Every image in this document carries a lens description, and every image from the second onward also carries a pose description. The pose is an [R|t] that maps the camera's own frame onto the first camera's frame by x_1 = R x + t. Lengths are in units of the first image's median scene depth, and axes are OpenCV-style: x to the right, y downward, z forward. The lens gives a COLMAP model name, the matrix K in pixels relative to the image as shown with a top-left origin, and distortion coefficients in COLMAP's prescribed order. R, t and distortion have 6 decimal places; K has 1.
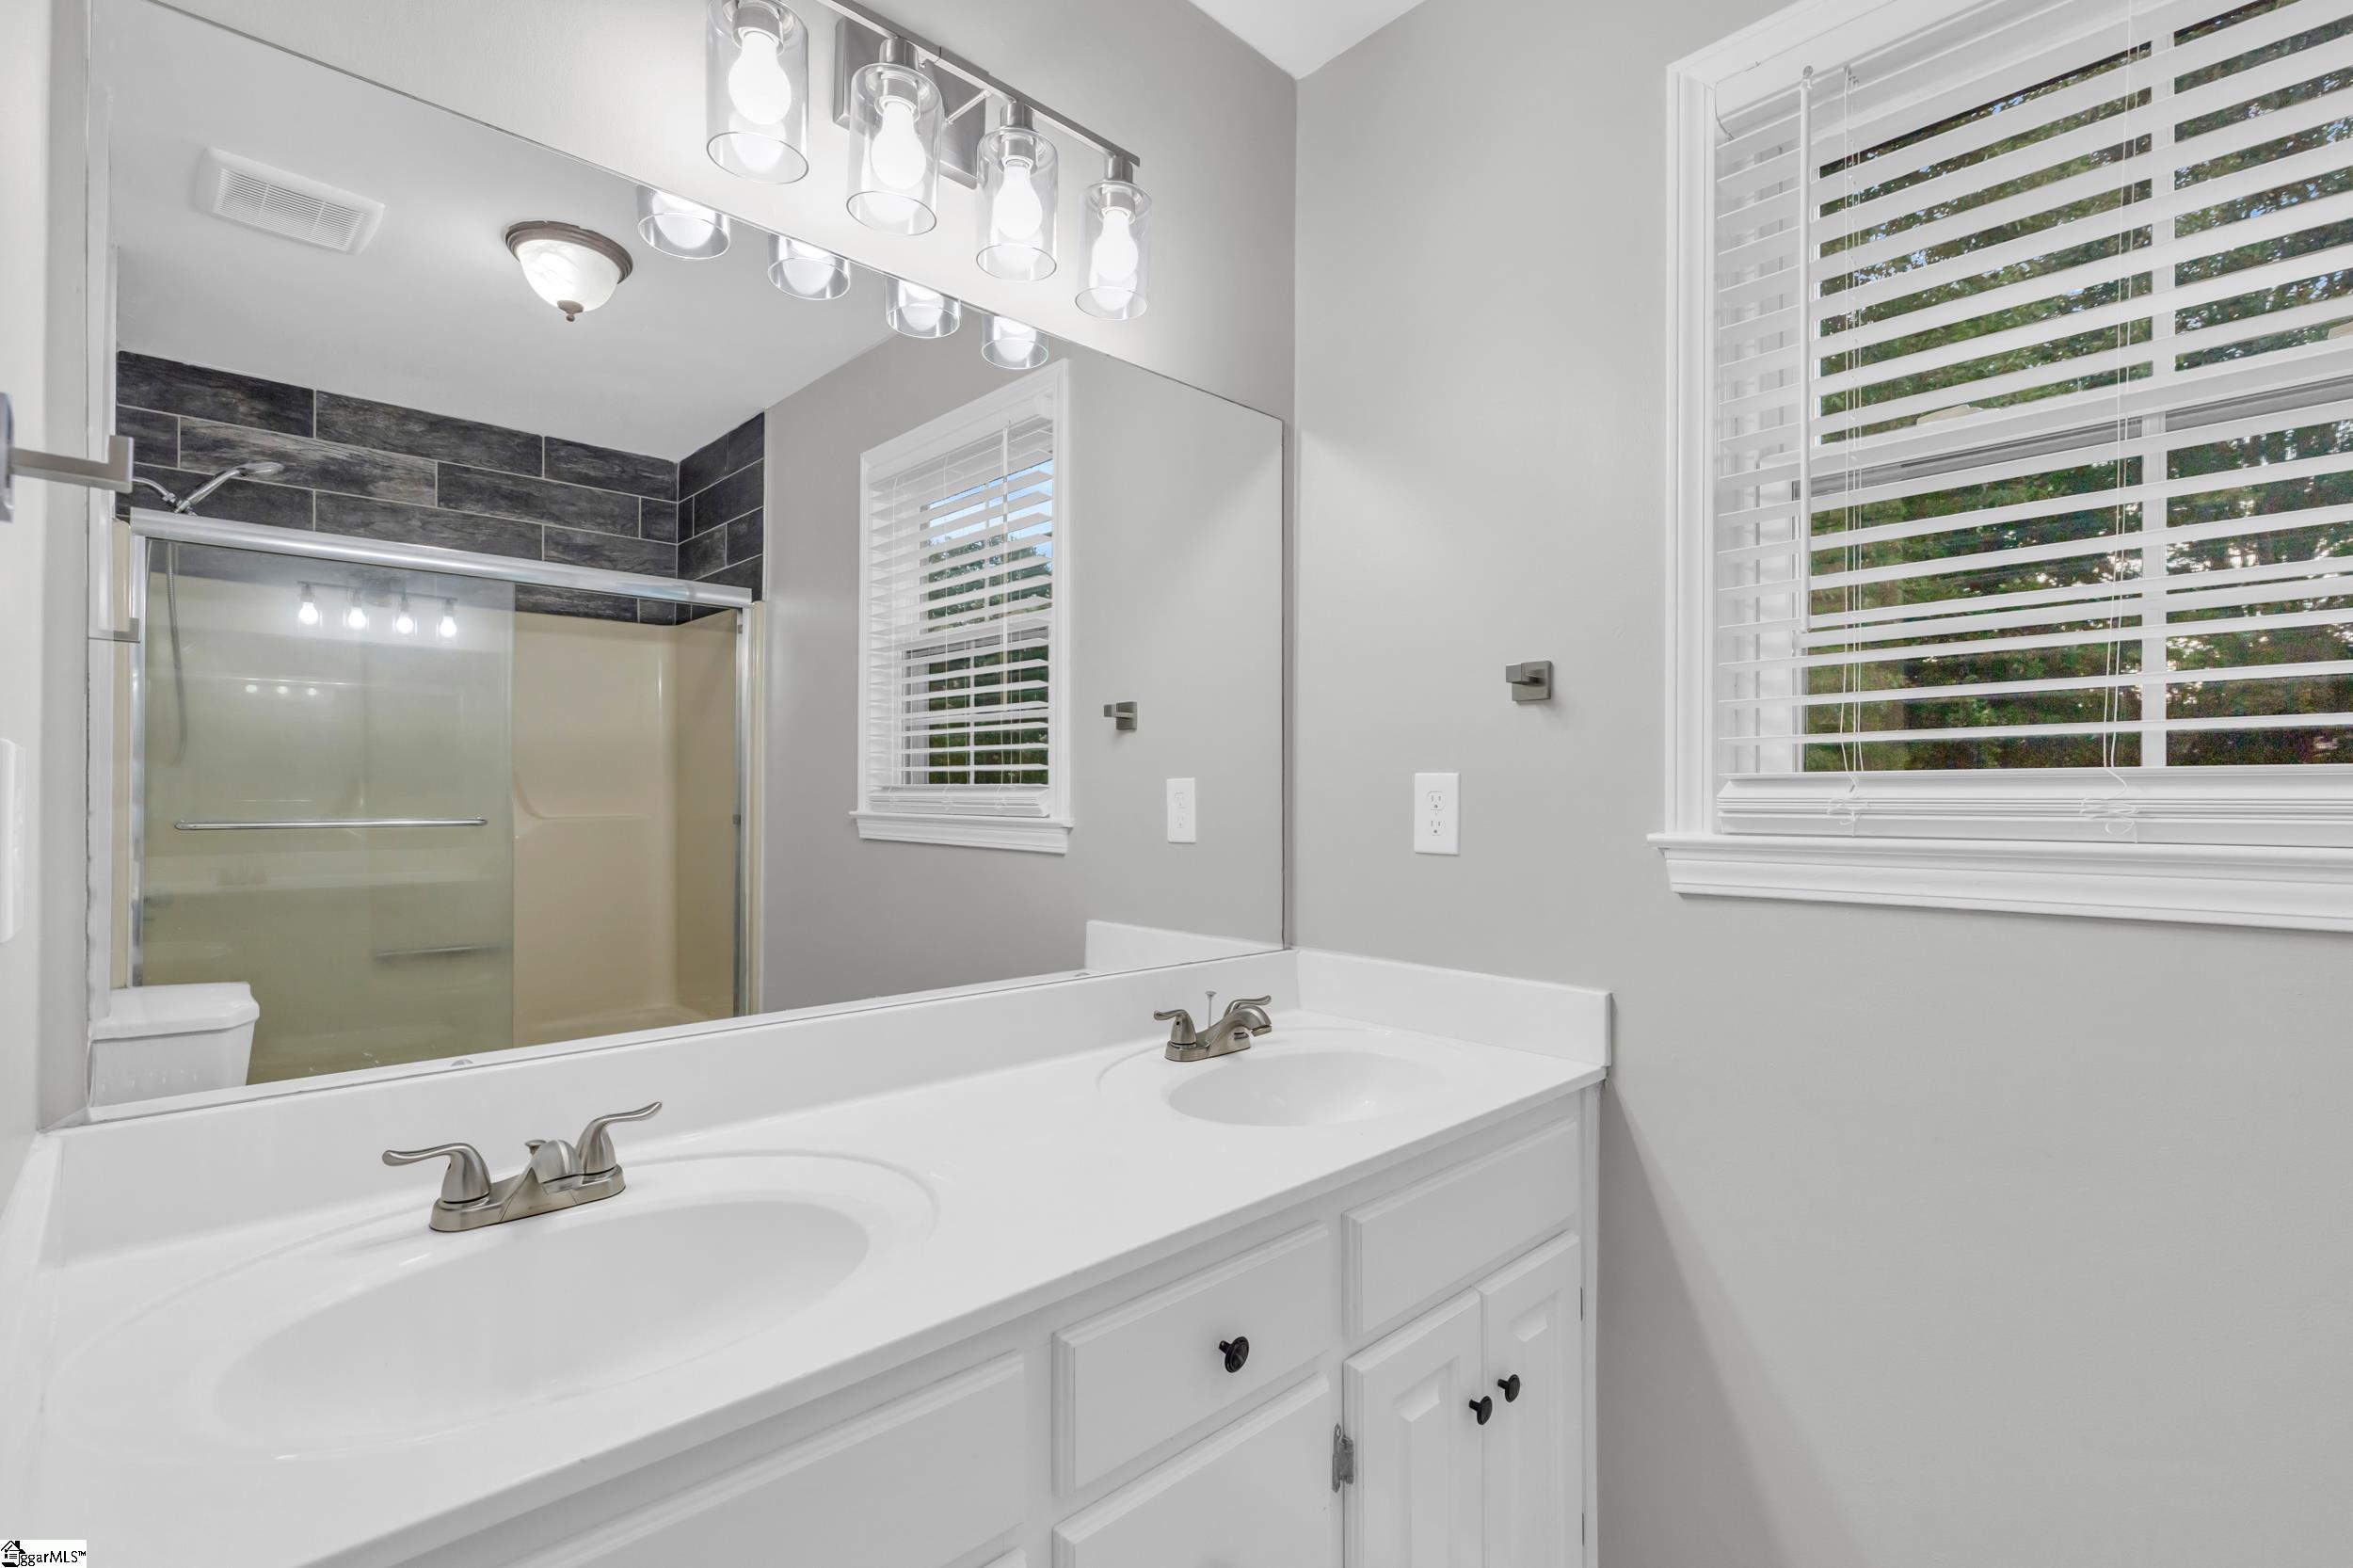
lens RADIAL K [[1068.0, 0, 1177.8], [0, 1068.0, 790.3], [0, 0, 1]] dist [0.004090, 0.002052]
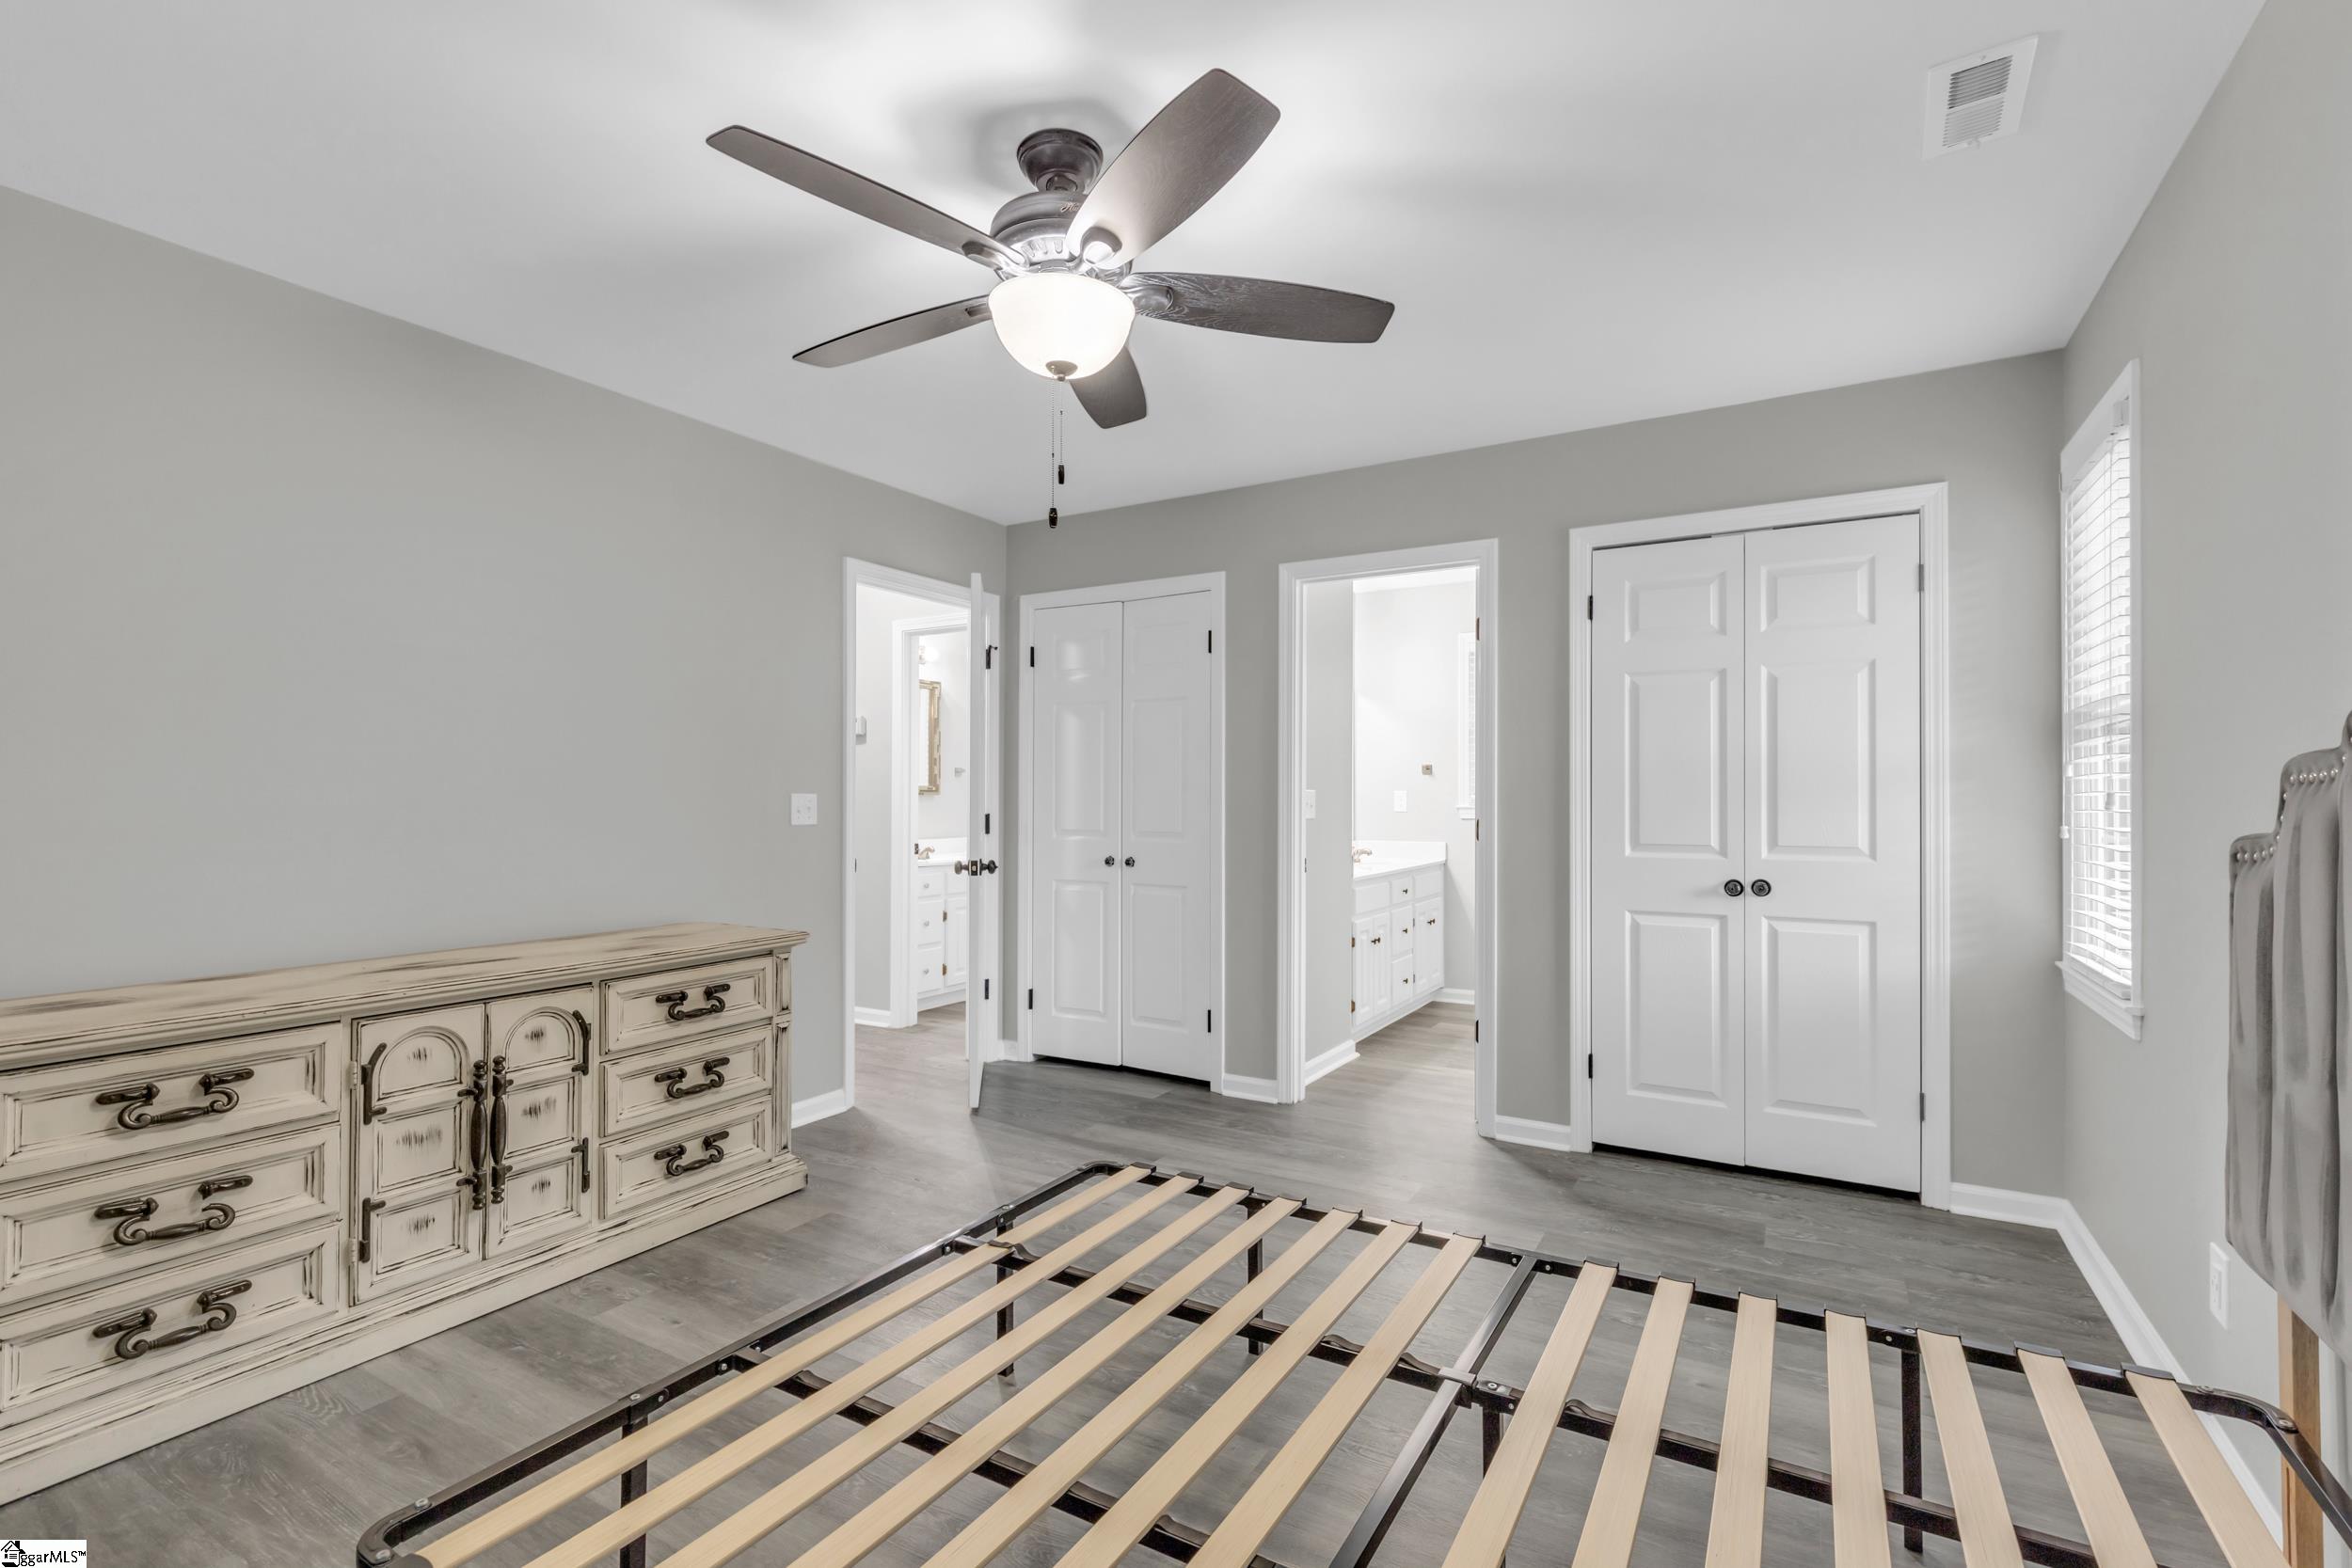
lens RADIAL K [[1067.4, 0, 1165.2], [0, 1067.4, 785.2], [0, 0, 1]] dist [0.004090, 0.002052]
pose [[0.955505, -0.004322, 0.294944, -2.003697], [0.006966, 0.999944, -0.007916, -0.013765], [-0.294893, 0.009619, 0.955482, -2.867830]]
